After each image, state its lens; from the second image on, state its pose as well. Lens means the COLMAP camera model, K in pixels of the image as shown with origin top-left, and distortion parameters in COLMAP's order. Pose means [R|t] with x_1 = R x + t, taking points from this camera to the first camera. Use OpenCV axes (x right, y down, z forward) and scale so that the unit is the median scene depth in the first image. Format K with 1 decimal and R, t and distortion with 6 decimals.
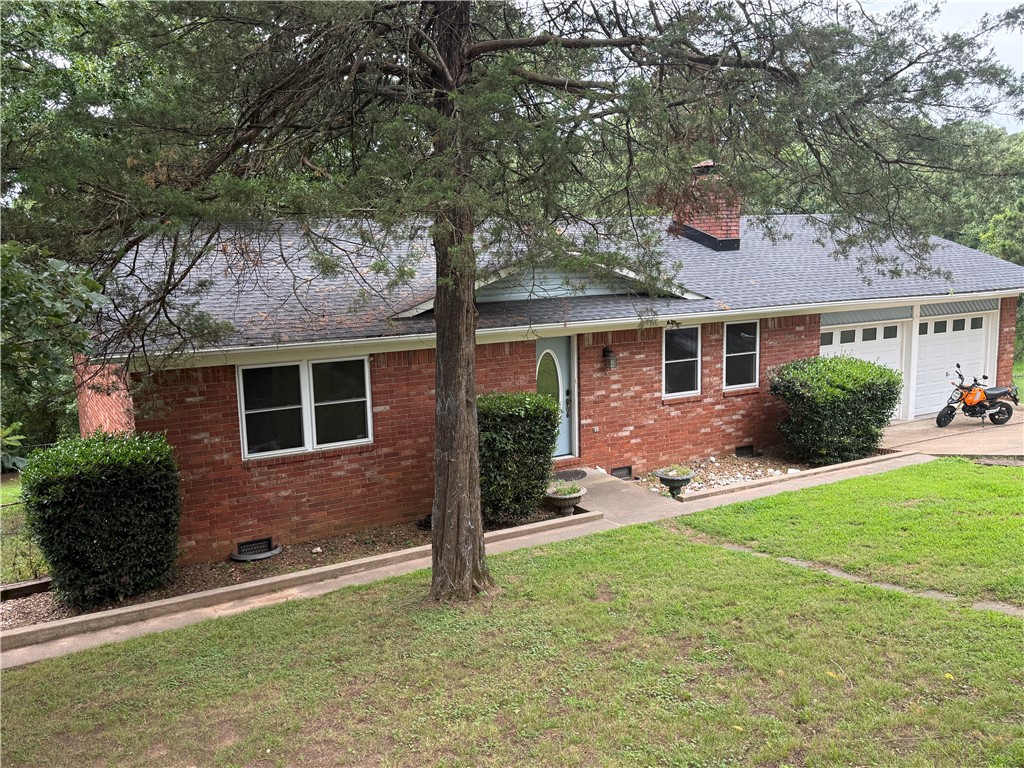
lens RADIAL K [[913.3, 0, 508.1], [0, 913.3, 376.5], [0, 0, 1]] dist [0.051946, -0.049123]
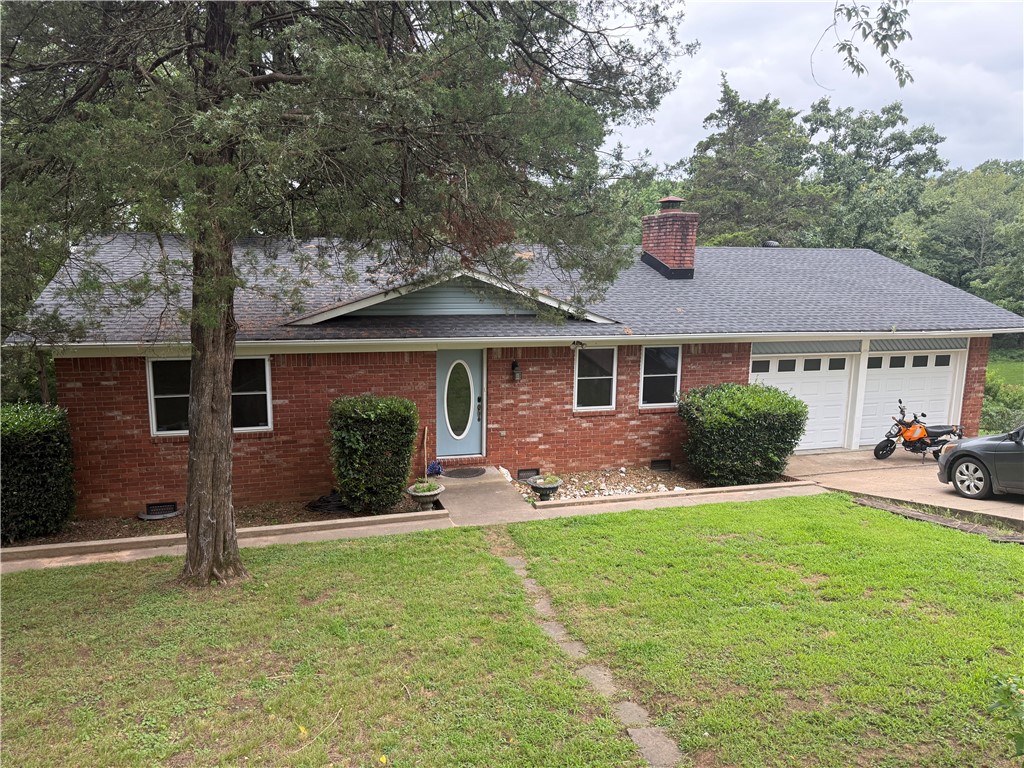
lens RADIAL K [[725.1, 0, 519.8], [0, 725.1, 386.6], [0, 0, 1]] dist [0.045061, -0.050440]
pose [[0.973100, 0.076192, -0.217421, 0.330649], [-0.070209, 0.996914, 0.035121, -0.035330], [0.219426, -0.018911, 0.975446, 0.148434]]
